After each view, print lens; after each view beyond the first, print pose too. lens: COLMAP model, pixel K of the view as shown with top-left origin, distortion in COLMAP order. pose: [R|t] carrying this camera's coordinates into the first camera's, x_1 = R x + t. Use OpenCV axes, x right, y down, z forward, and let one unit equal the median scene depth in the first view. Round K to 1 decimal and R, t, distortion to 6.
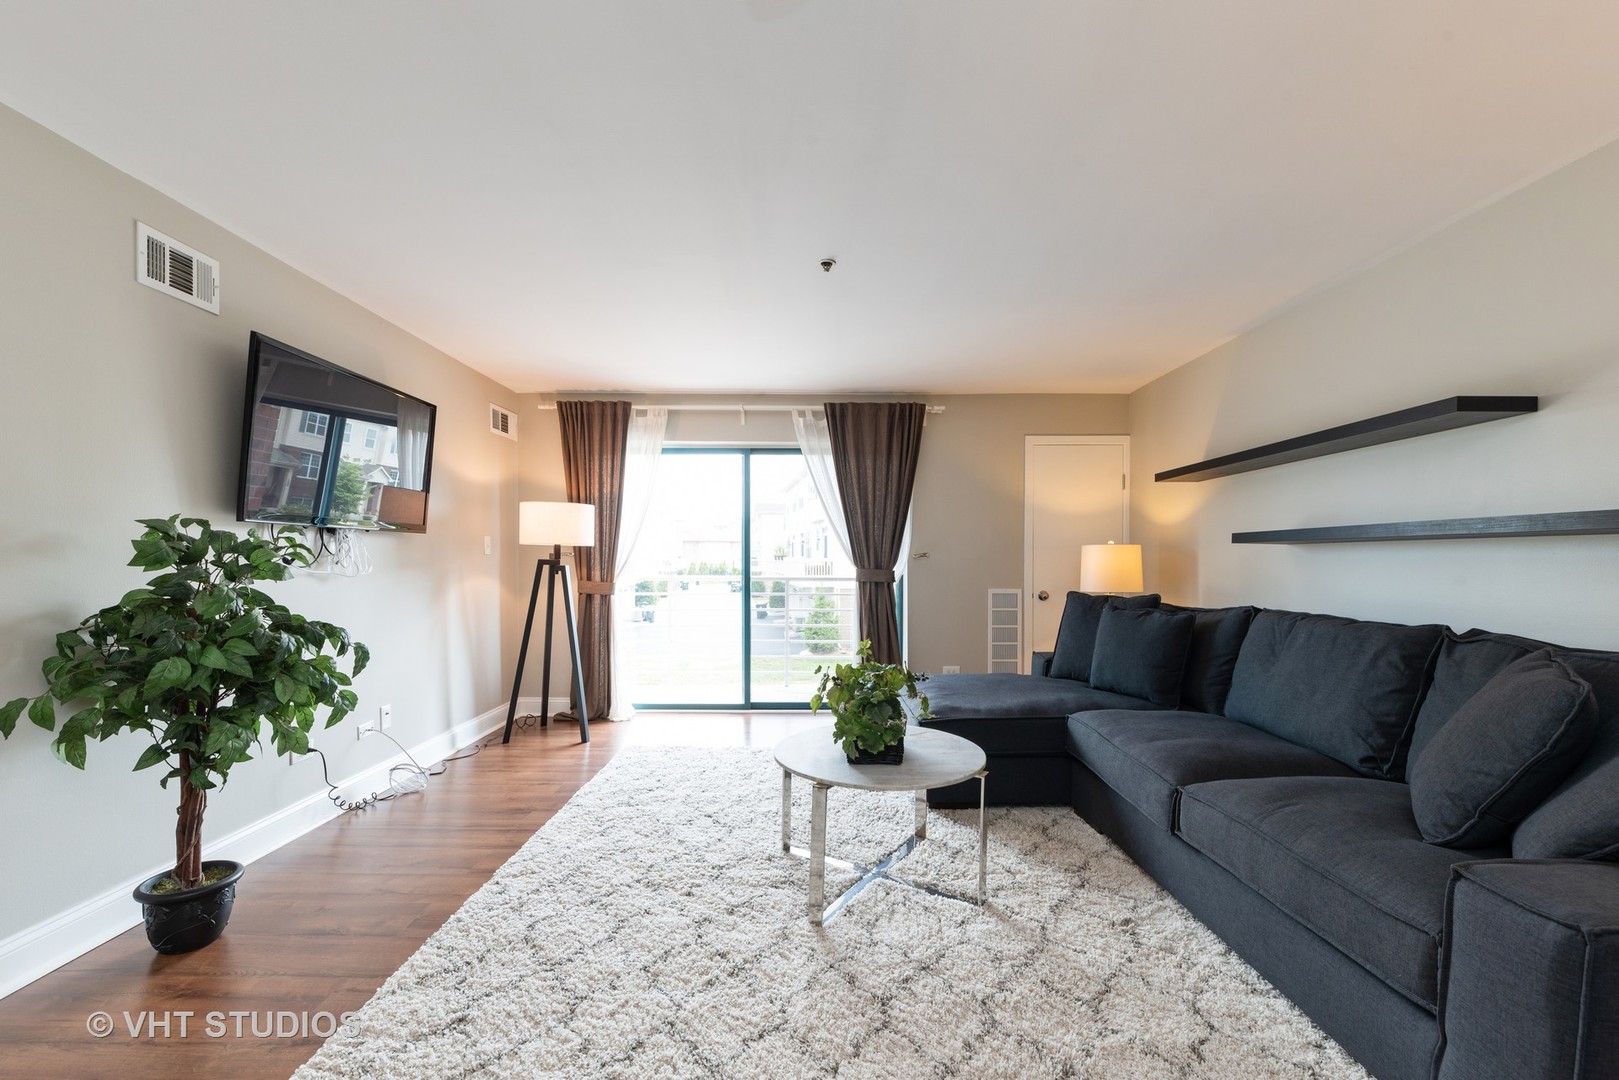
lens RADIAL K [[660.4, 0, 808.4], [0, 660.4, 566.9], [0, 0, 1]] dist [0.003142, -0.002064]
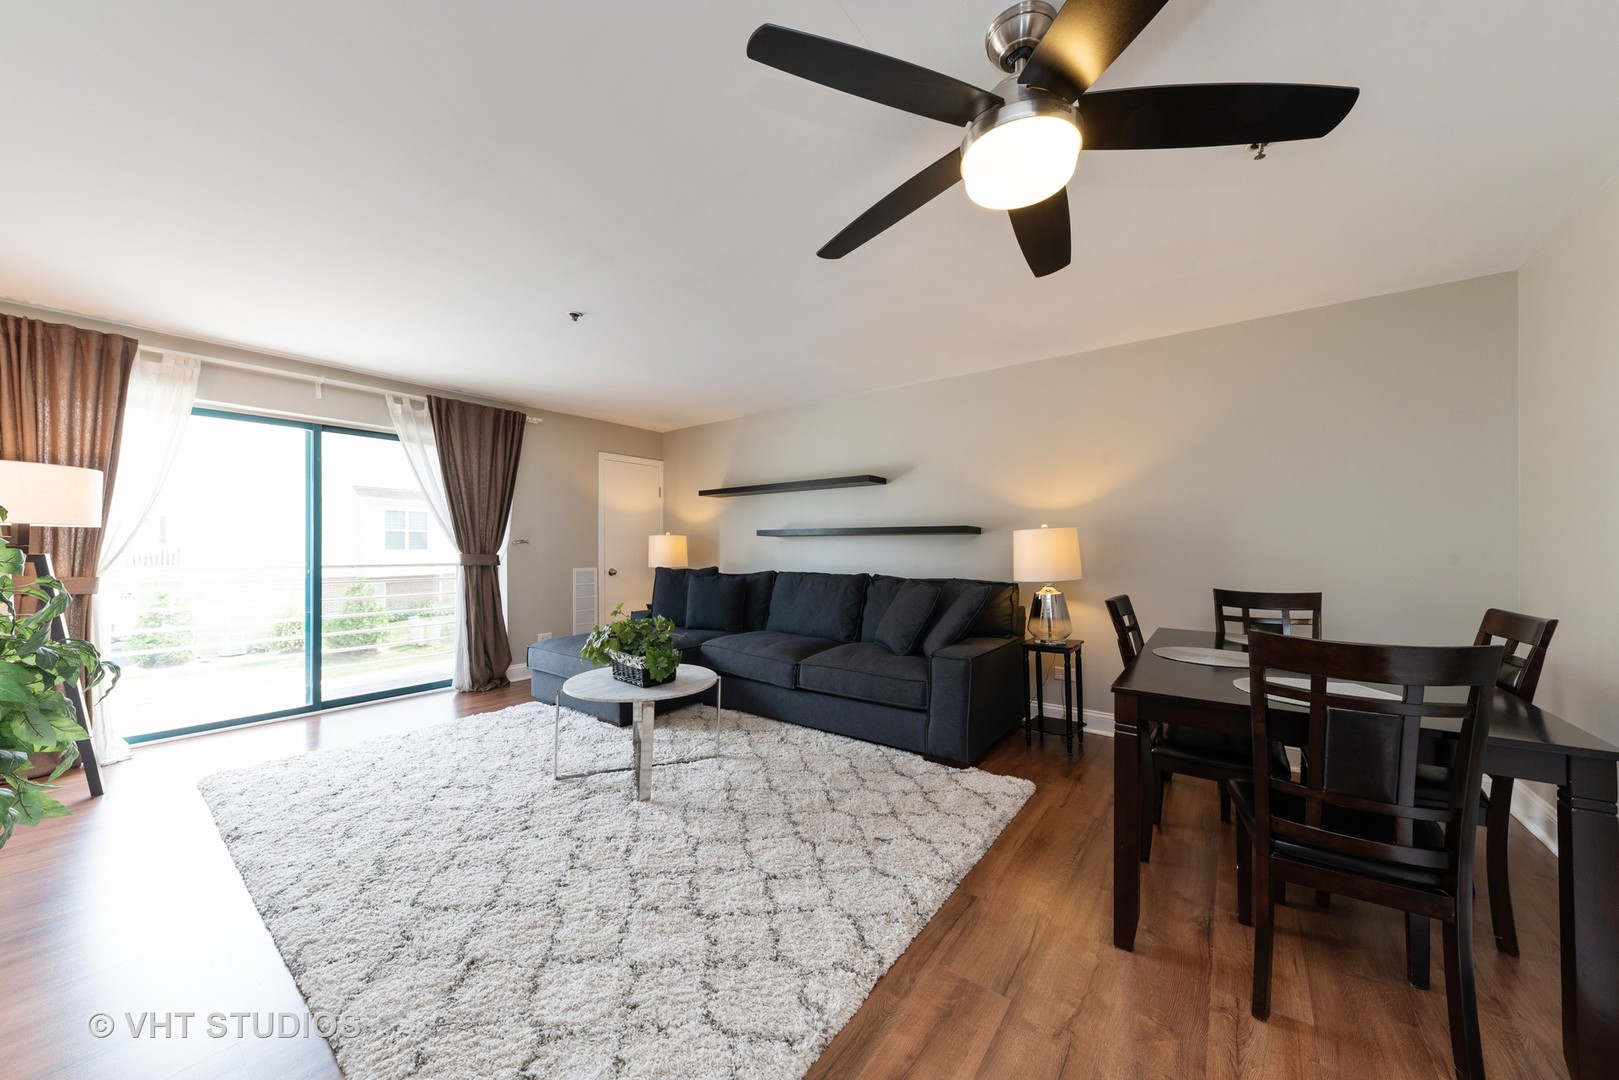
lens RADIAL K [[560.4, 0, 810.5], [0, 560.4, 542.2], [0, 0, 1]] dist [-0.000243, -0.000700]
pose [[0.598197, 0.003172, 0.801343, -0.474365], [0.010414, 0.999877, -0.011732, 0.000458], [-0.801282, 0.015364, 0.598090, -0.010870]]
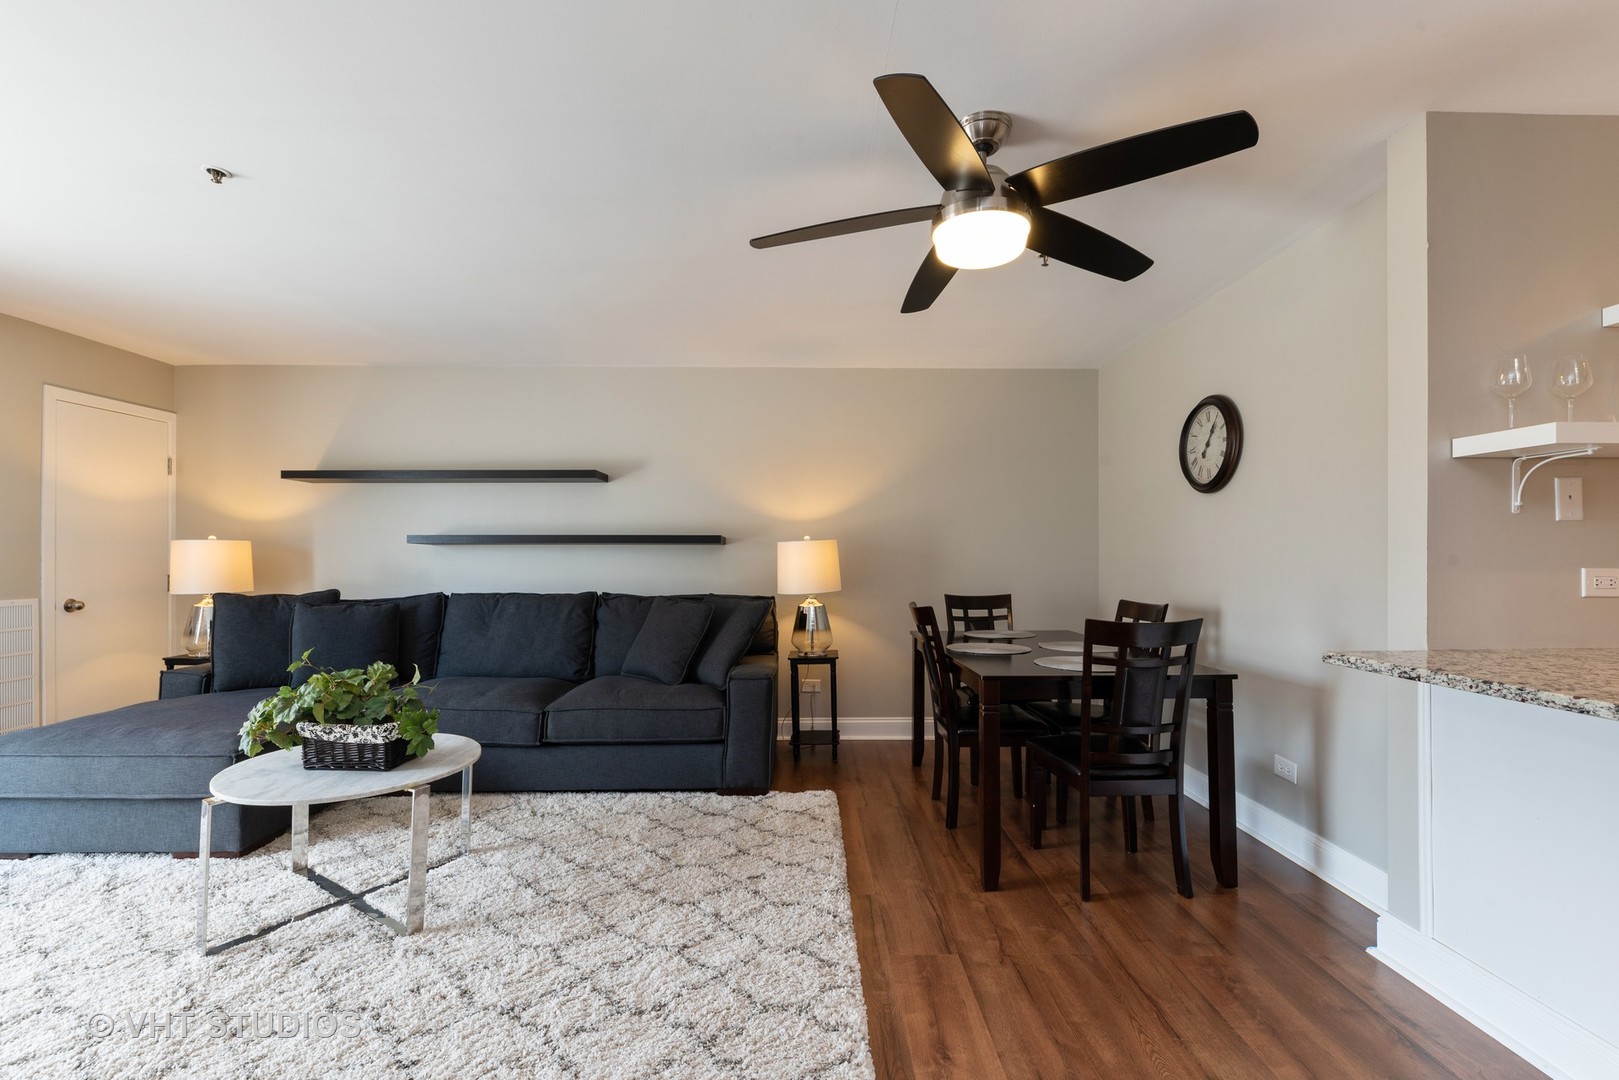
lens RADIAL K [[691.5, 0, 816.0], [0, 691.5, 547.1], [0, 0, 1]] dist [0.000876, -0.002916]
pose [[-0.022197, 0.010863, 0.999695, -0.652922], [0.011560, 0.999877, -0.010608, -0.006037], [-0.999687, 0.011321, -0.022320, 0.271557]]
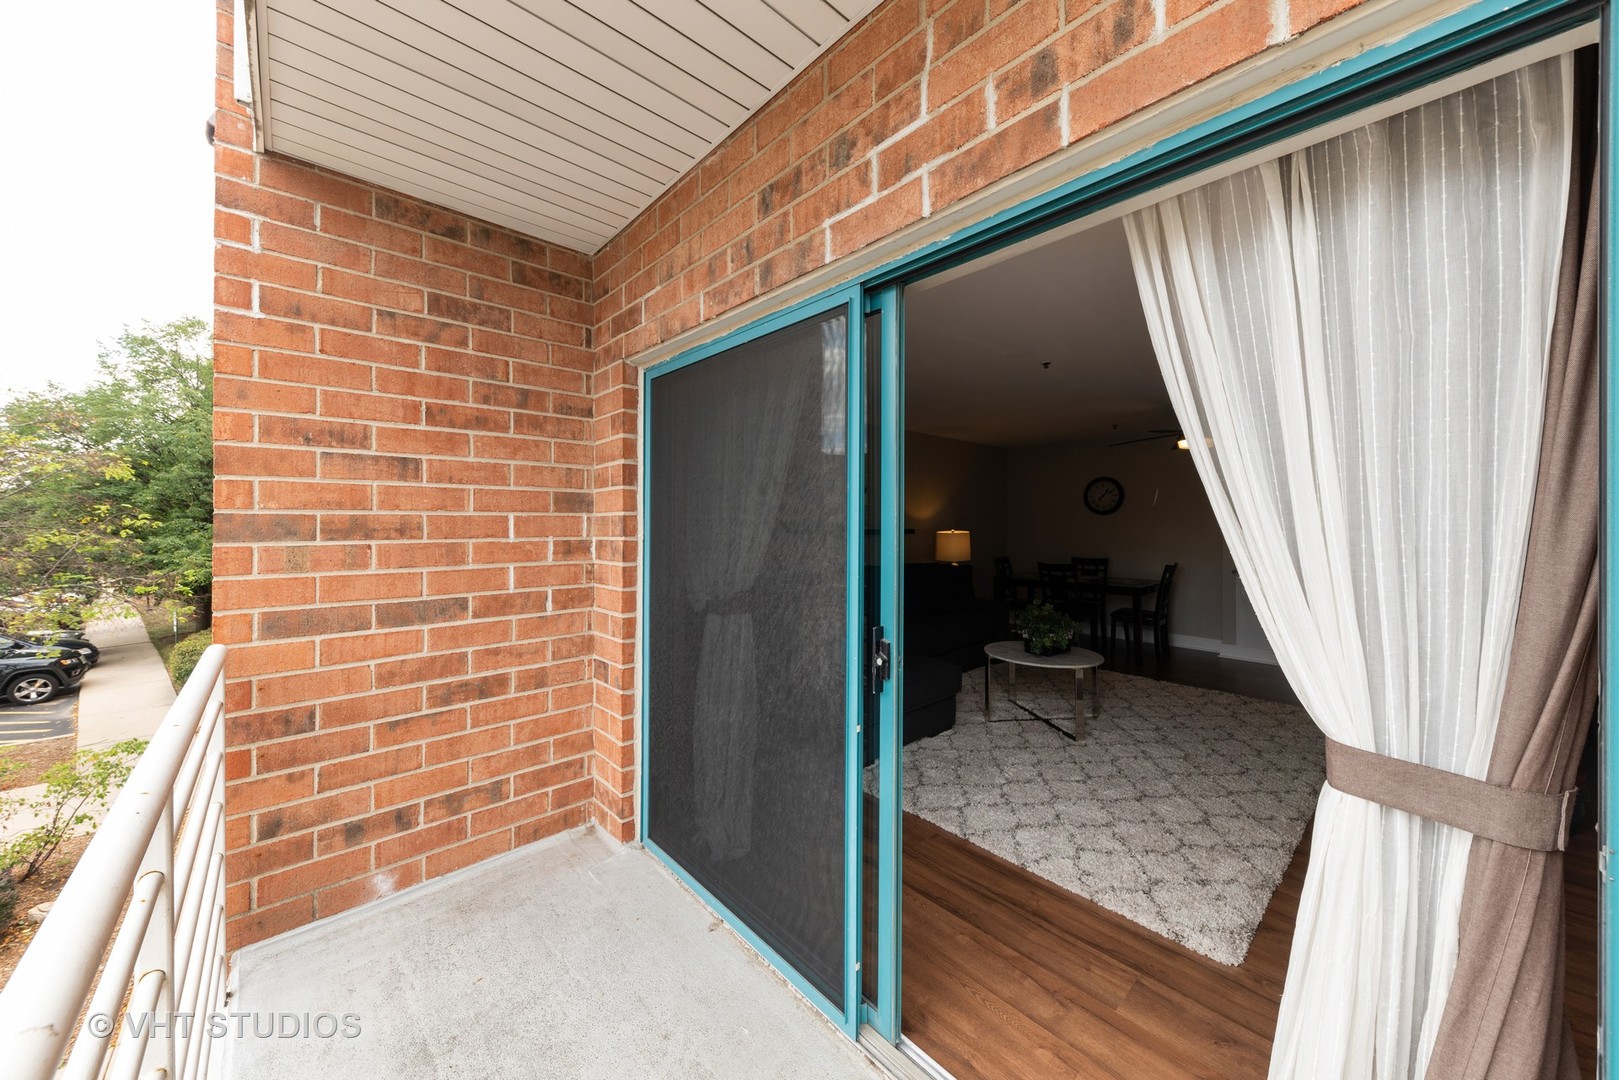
lens RADIAL K [[560.4, 0, 797.1], [0, 560.4, 517.8], [0, 0, 1]] dist [-0.000243, -0.000700]
pose [[-0.656372, 0.000752, 0.754437, -0.480895], [0.002975, 0.999994, 0.001591, -0.086116], [-0.754431, 0.003289, -0.656371, 1.915397]]
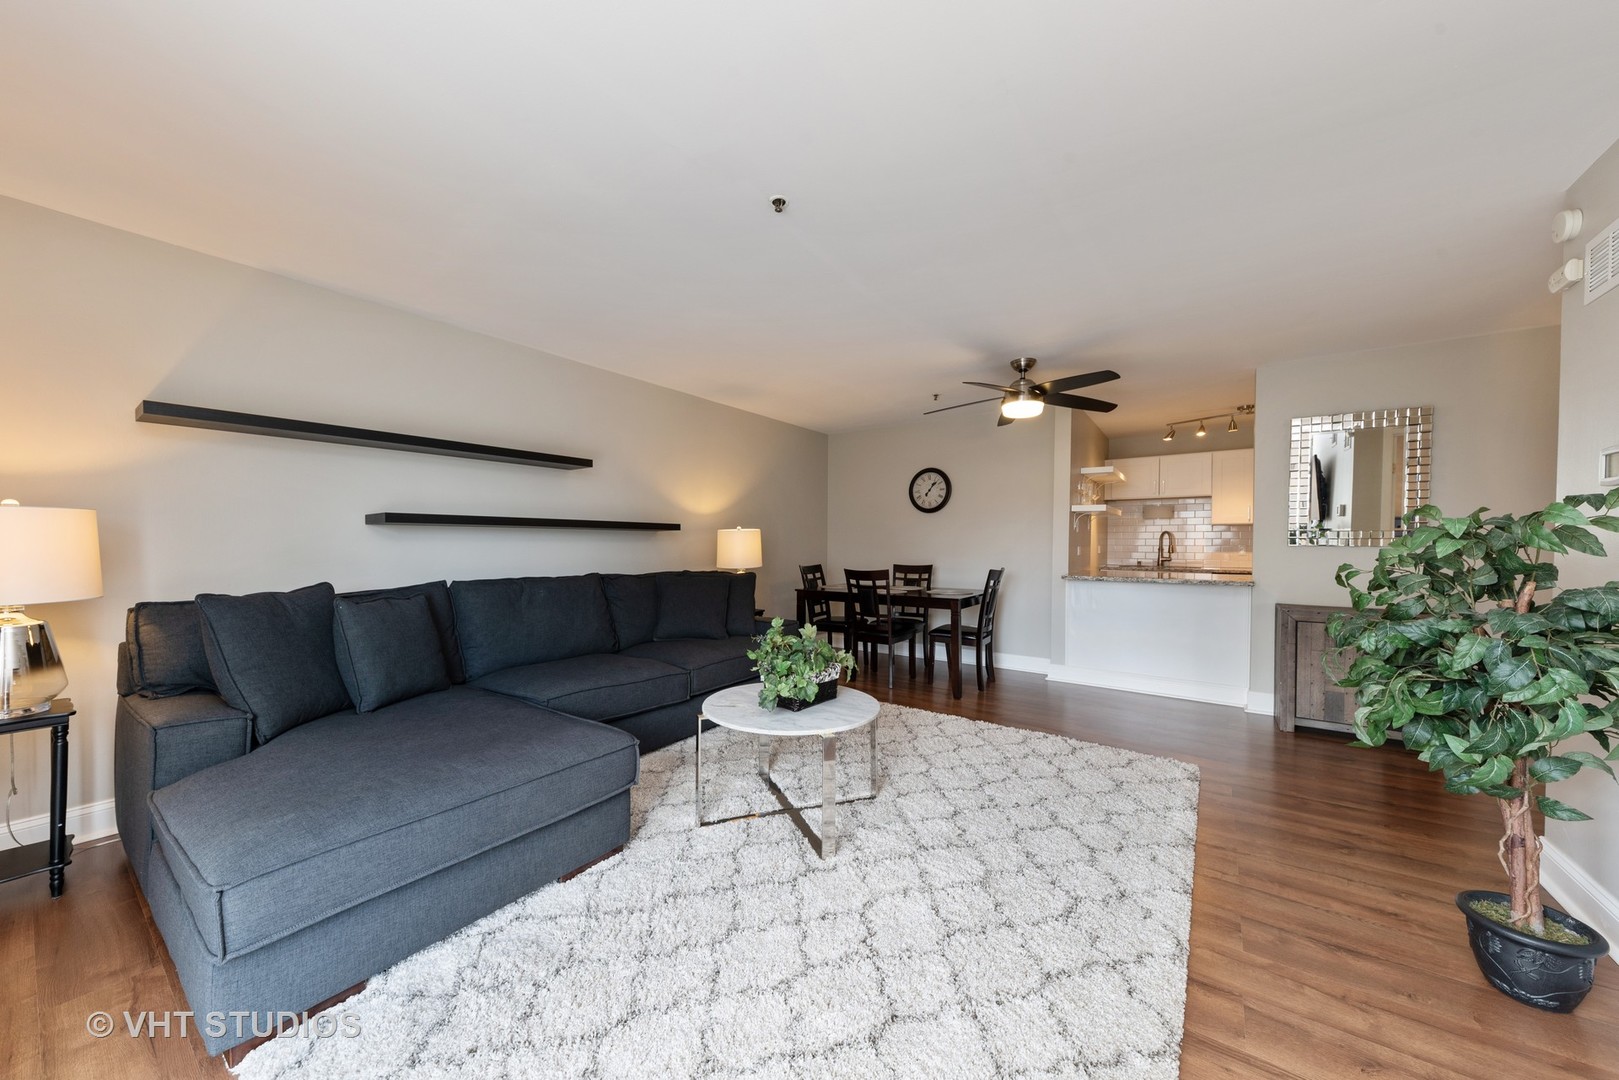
lens RADIAL K [[560.4, 0, 805.2], [0, 560.4, 556.2], [0, 0, 1]] dist [-0.000243, -0.000700]
pose [[-0.809253, -0.020820, 0.587091, -0.367656], [-0.001463, 0.999440, 0.033427, -0.014827], [-0.587459, 0.026192, -0.808830, 1.321343]]
